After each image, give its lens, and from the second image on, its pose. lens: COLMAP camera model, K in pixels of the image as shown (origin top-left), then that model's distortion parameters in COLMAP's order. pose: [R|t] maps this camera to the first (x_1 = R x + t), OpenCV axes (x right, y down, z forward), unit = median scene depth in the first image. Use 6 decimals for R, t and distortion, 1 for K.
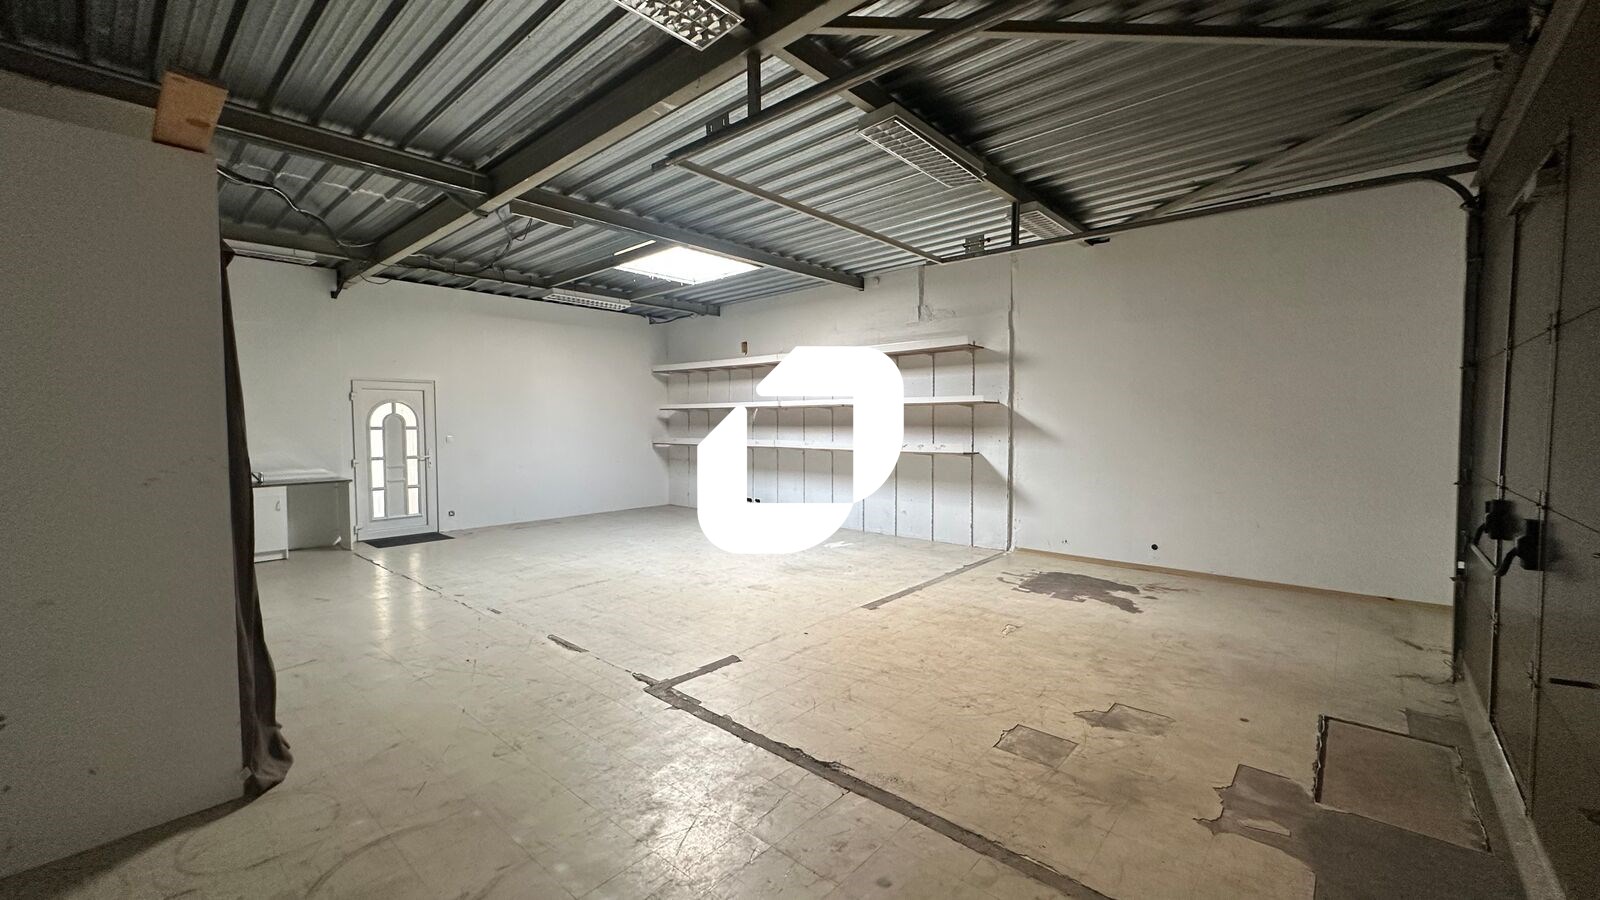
lens RADIAL K [[636.1, 0, 798.6], [0, 636.1, 455.0], [0, 0, 1]] dist [0.010659, 0.000088]
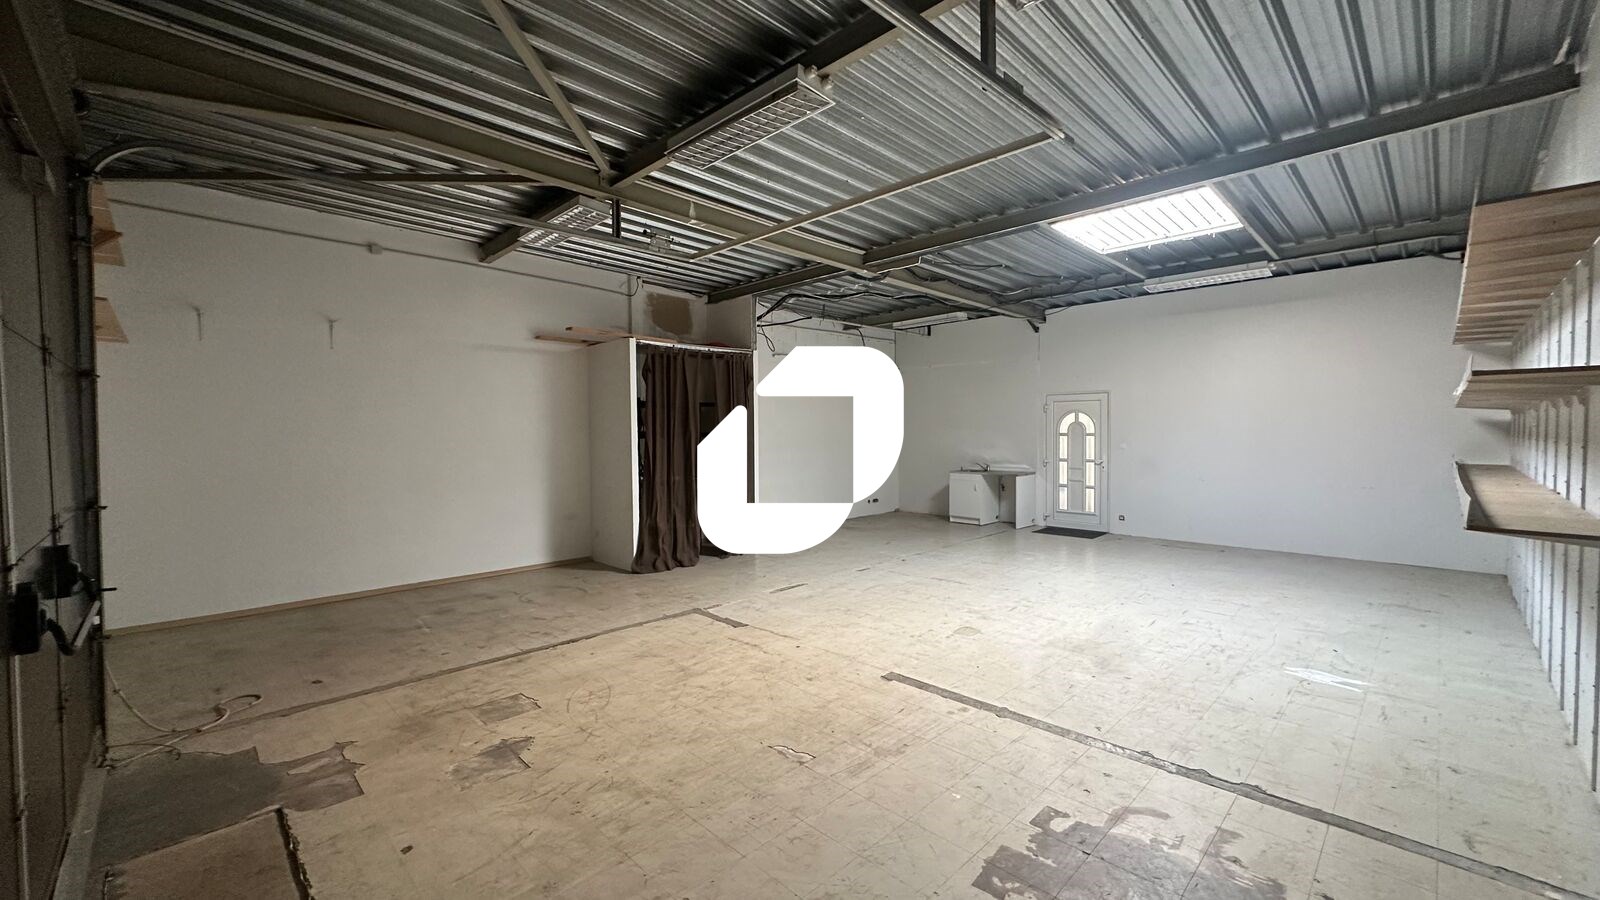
lens RADIAL K [[636.1, 0, 800.4], [0, 636.1, 452.9], [0, 0, 1]] dist [0.010659, 0.000088]
pose [[-0.077085, 0.036349, -0.996362, 1.074890], [-0.041068, 0.998371, 0.039600, -0.066302], [0.996178, 0.043971, -0.075467, 1.159146]]
